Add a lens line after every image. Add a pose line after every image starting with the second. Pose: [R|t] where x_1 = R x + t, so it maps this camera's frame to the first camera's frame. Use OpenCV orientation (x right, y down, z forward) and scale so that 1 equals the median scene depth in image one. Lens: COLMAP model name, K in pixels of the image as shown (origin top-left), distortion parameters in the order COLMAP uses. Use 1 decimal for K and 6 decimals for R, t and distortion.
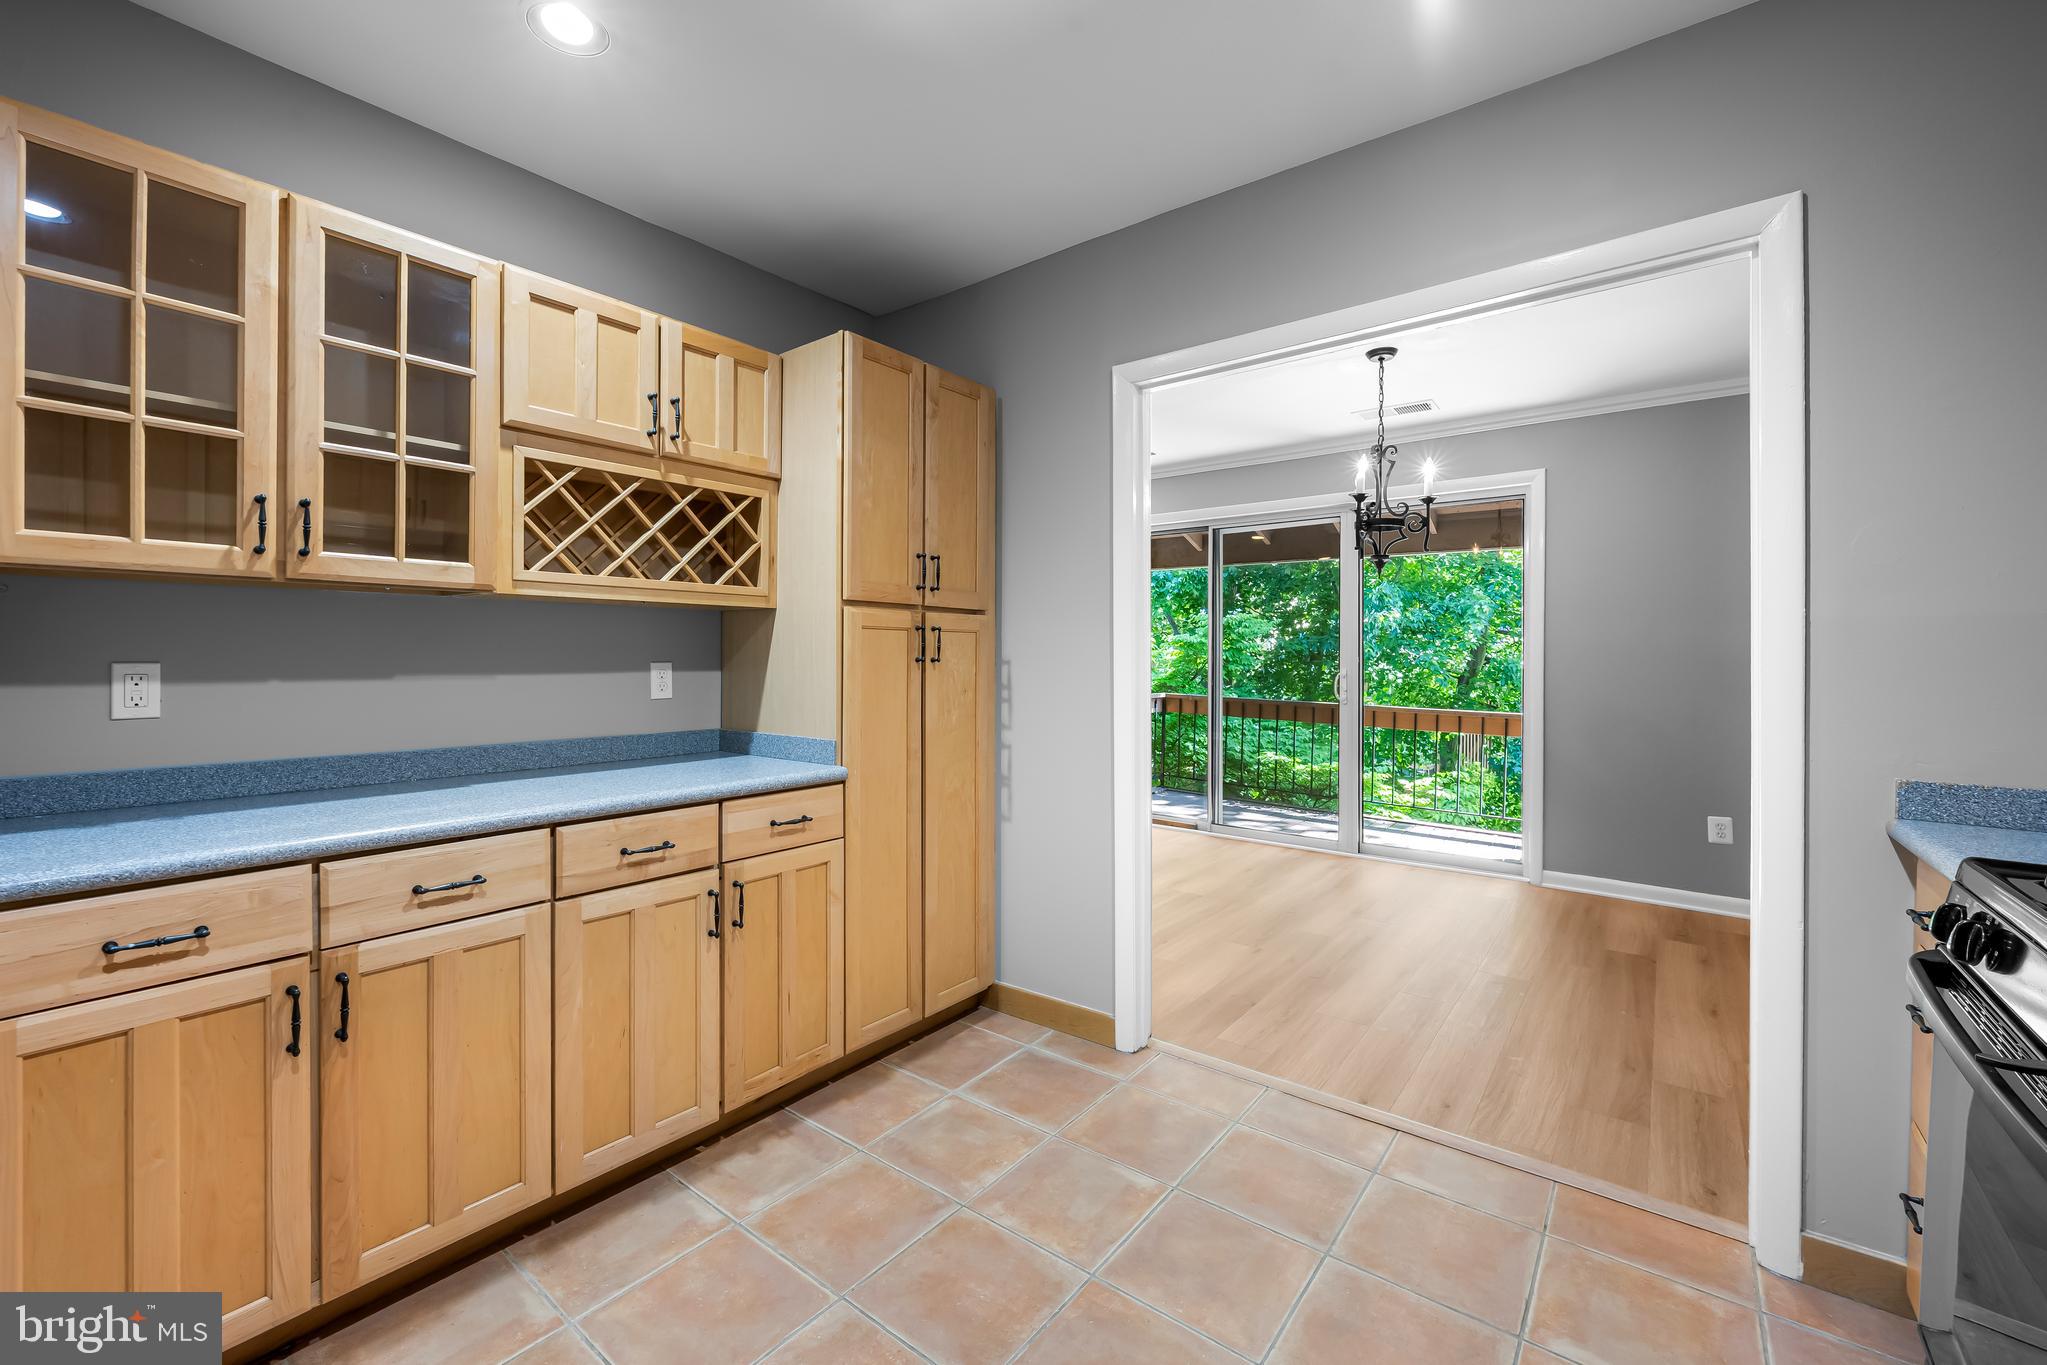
lens RADIAL K [[826.4, 0, 1022.1], [0, 826.4, 661.4], [0, 0, 1]] dist [-0.005290, 0.000026]
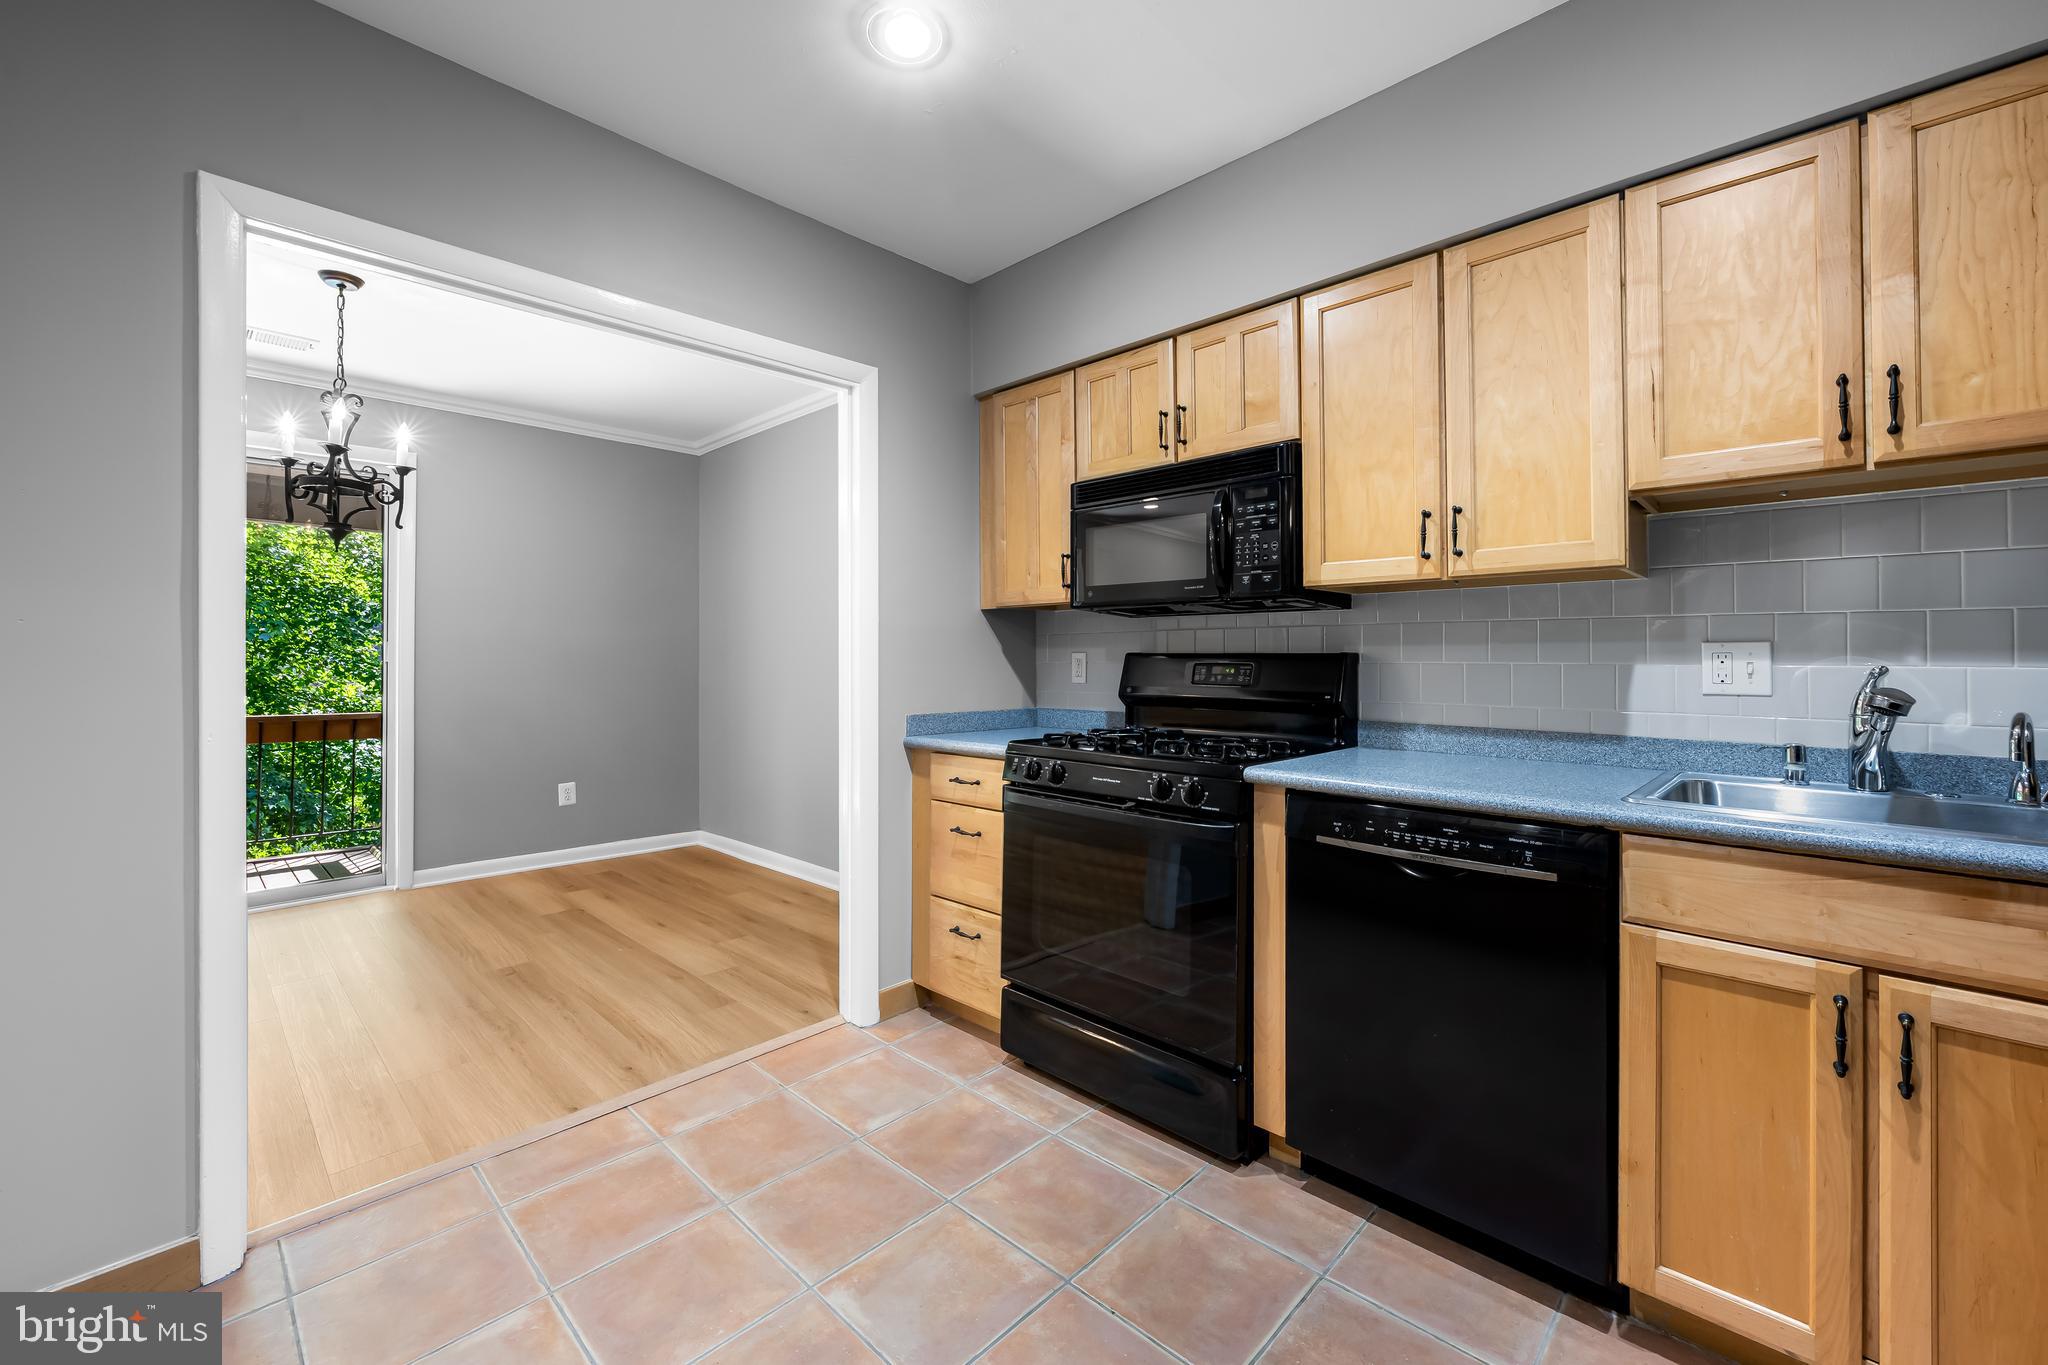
lens RADIAL K [[835.6, 0, 1021.5], [0, 835.6, 642.5], [0, 0, 1]] dist [0.000364, 0.000221]
pose [[0.105710, 0.010568, 0.994341, -0.539005], [0.006717, 0.999913, -0.011341, 0.006141], [-0.994374, 0.007878, 0.105630, 0.401156]]
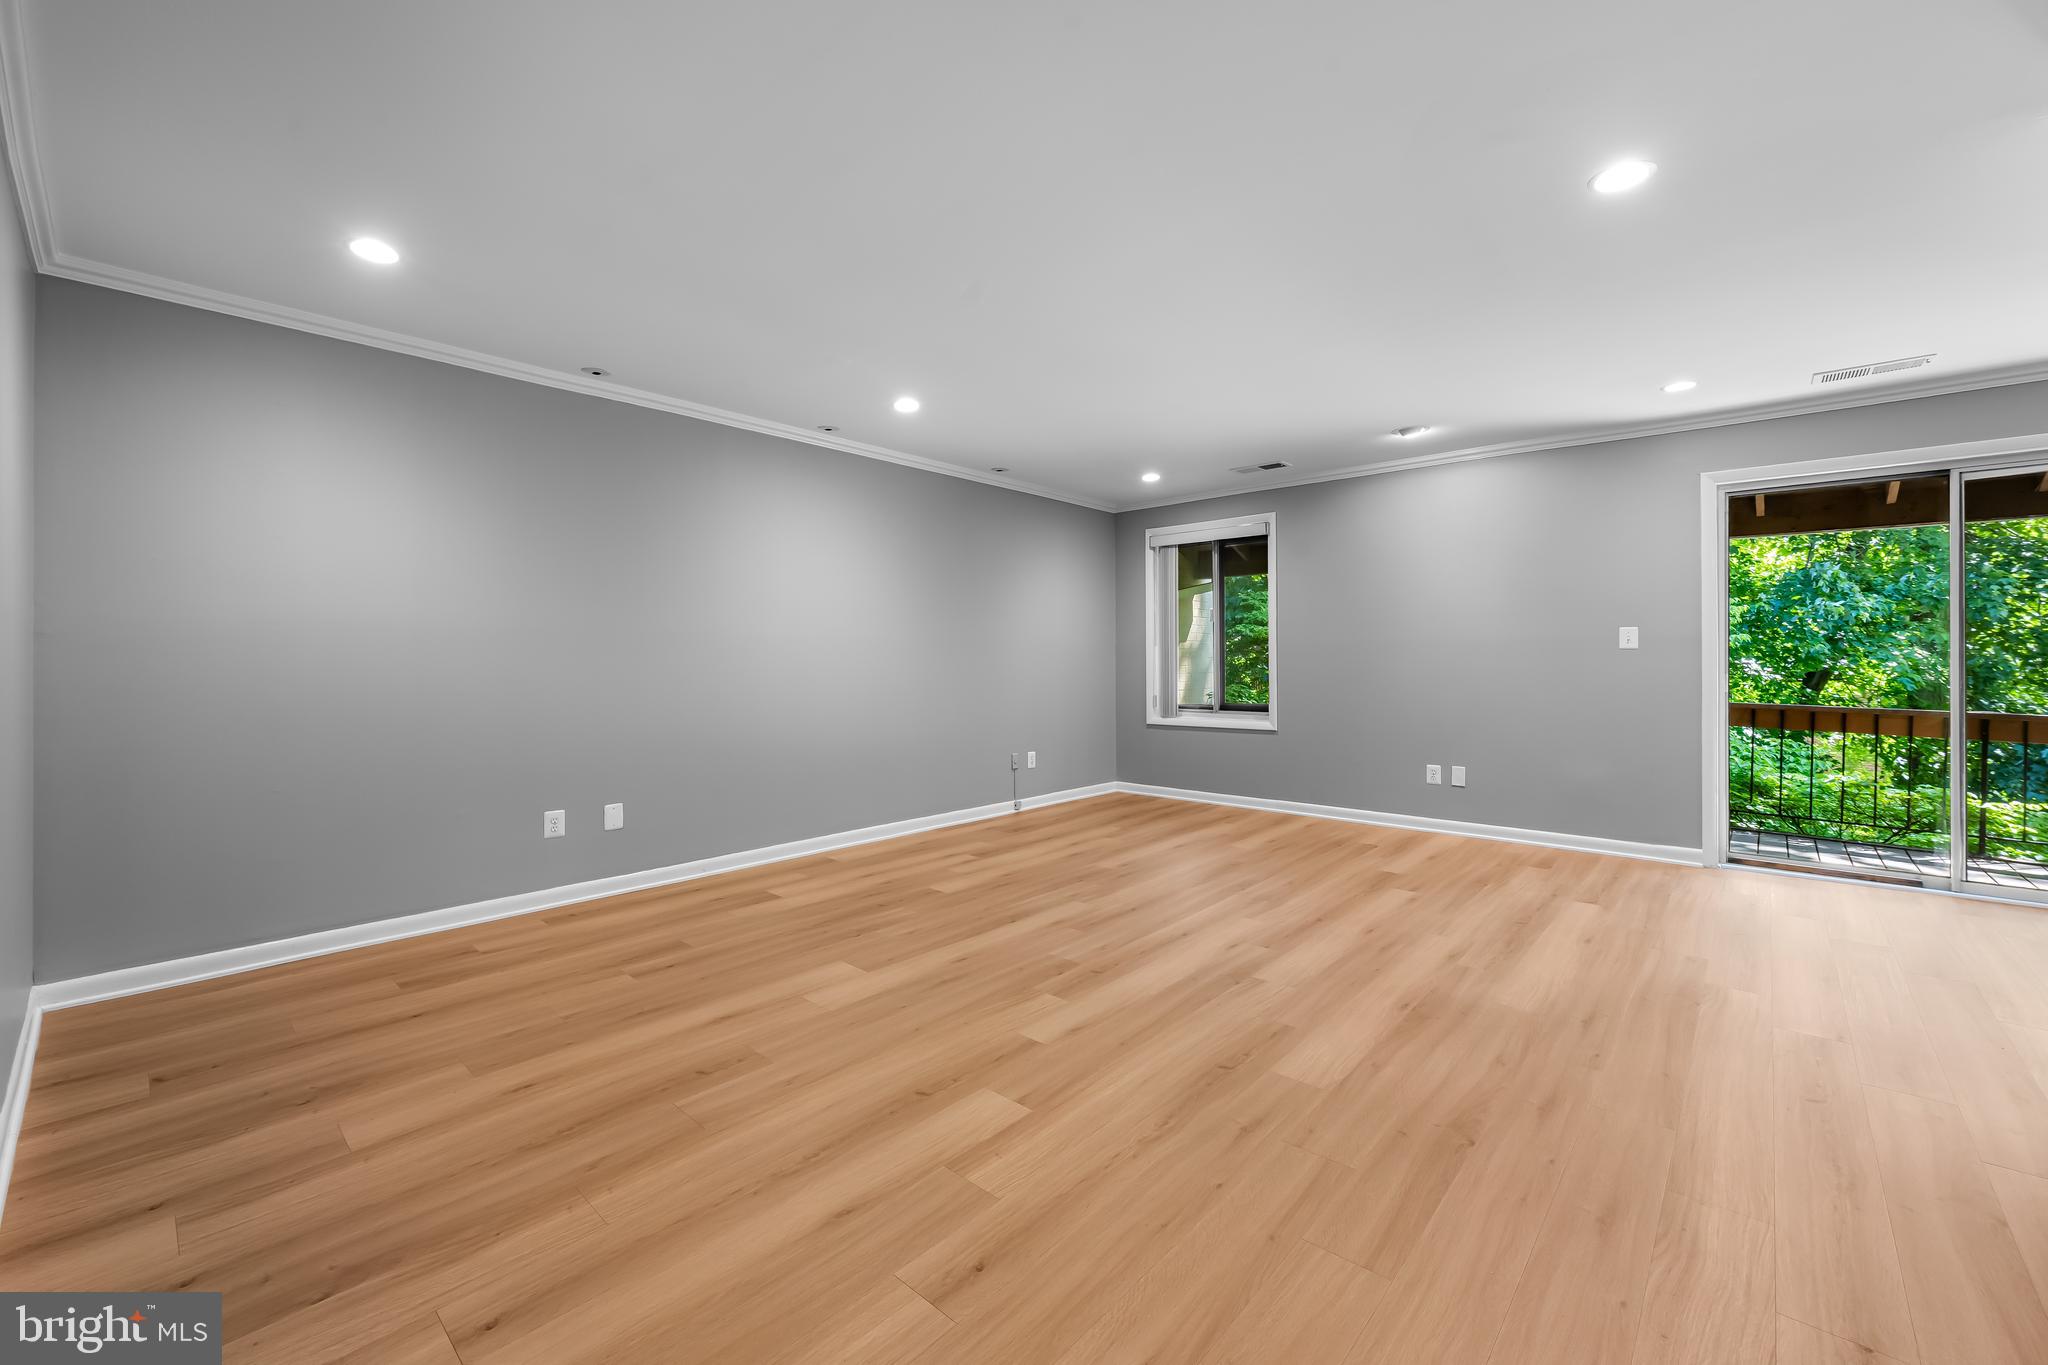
lens RADIAL K [[826.8, 0, 1022.6], [0, 826.8, 661.4], [0, 0, 1]] dist [-0.005290, 0.000026]
pose [[0.997733, -0.007947, -0.066821, -1.434834], [0.007665, 0.999961, -0.004477, 0.005307], [0.066854, 0.003955, 0.997755, 0.612920]]
